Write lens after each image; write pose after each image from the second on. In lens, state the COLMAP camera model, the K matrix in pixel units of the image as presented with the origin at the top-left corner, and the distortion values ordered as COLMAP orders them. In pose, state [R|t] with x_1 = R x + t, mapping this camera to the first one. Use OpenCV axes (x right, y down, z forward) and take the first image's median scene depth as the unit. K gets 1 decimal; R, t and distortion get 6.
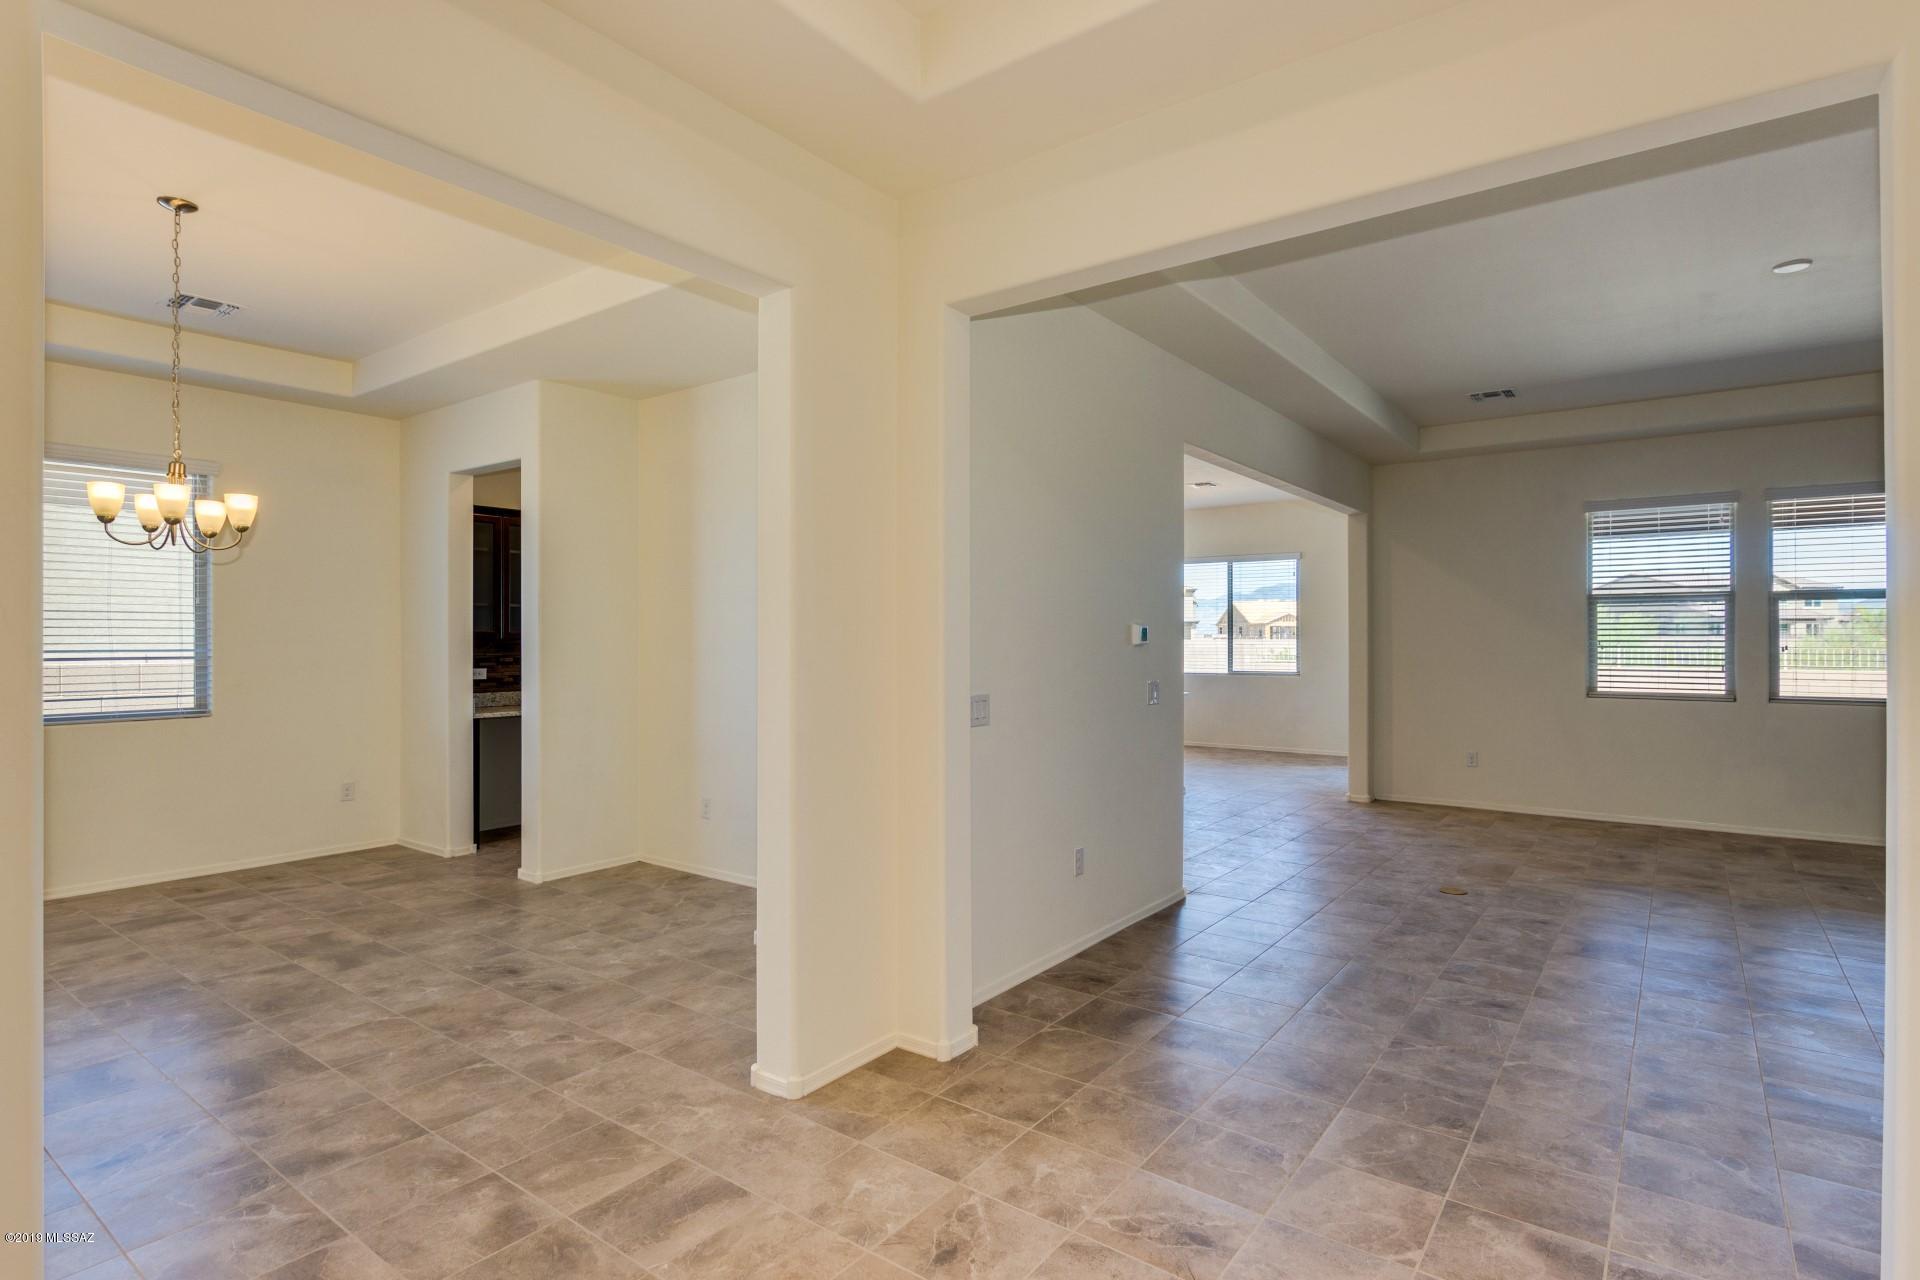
lens RADIAL K [[969.5, 0, 960.0], [0, 969.5, 640.0], [0, 0, 1]] dist [0.009533, -0.001439]
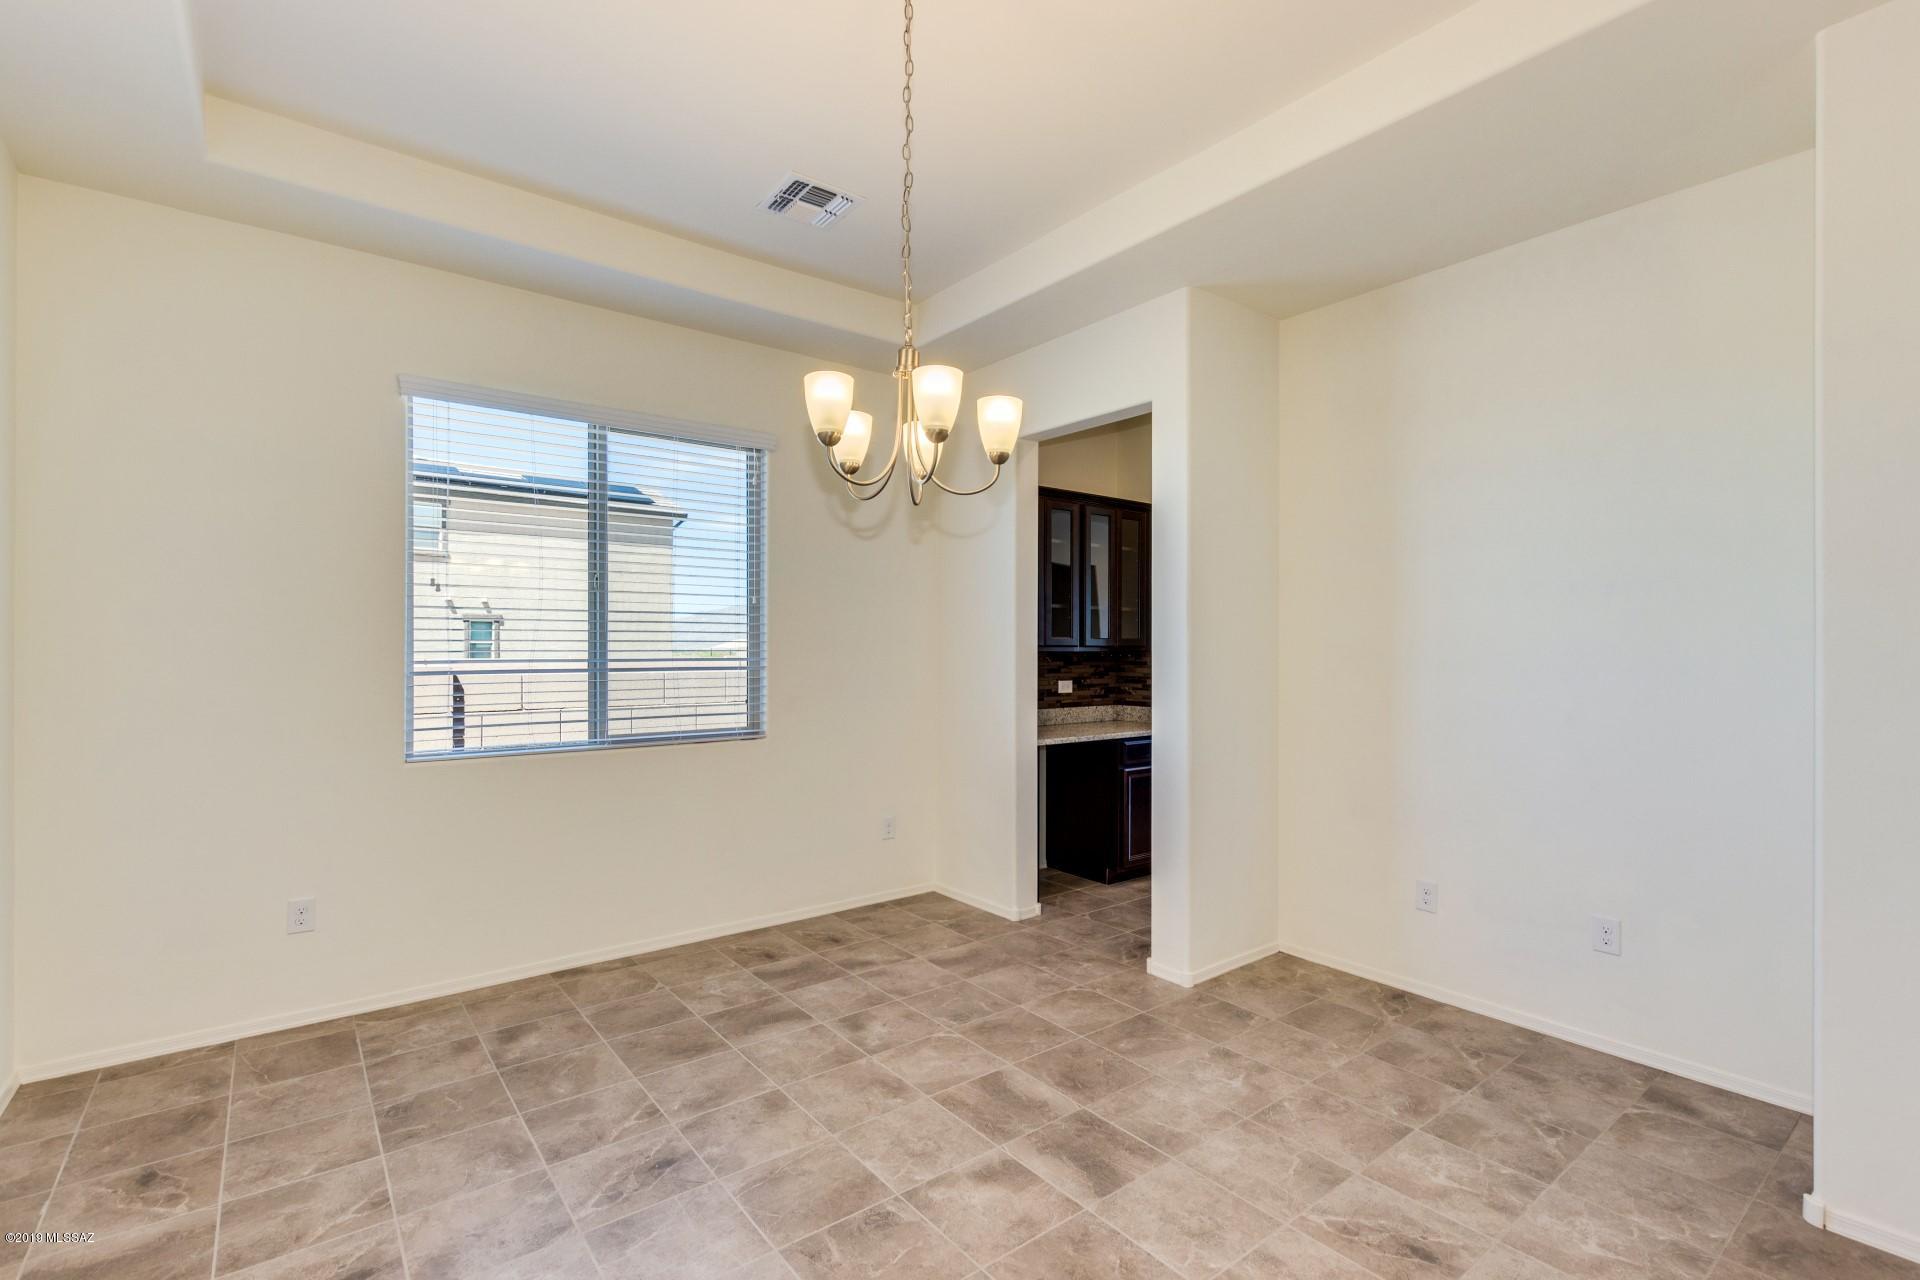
lens RADIAL K [[874.1, 0, 966.7], [0, 874.1, 647.9], [0, 0, 1]] dist [0.016090, -0.007601]
pose [[0.965796, 0.002499, -0.259292, -0.430726], [-0.002942, 0.999995, -0.001322, 0.001293], [0.259287, 0.002040, 0.965798, 0.336848]]
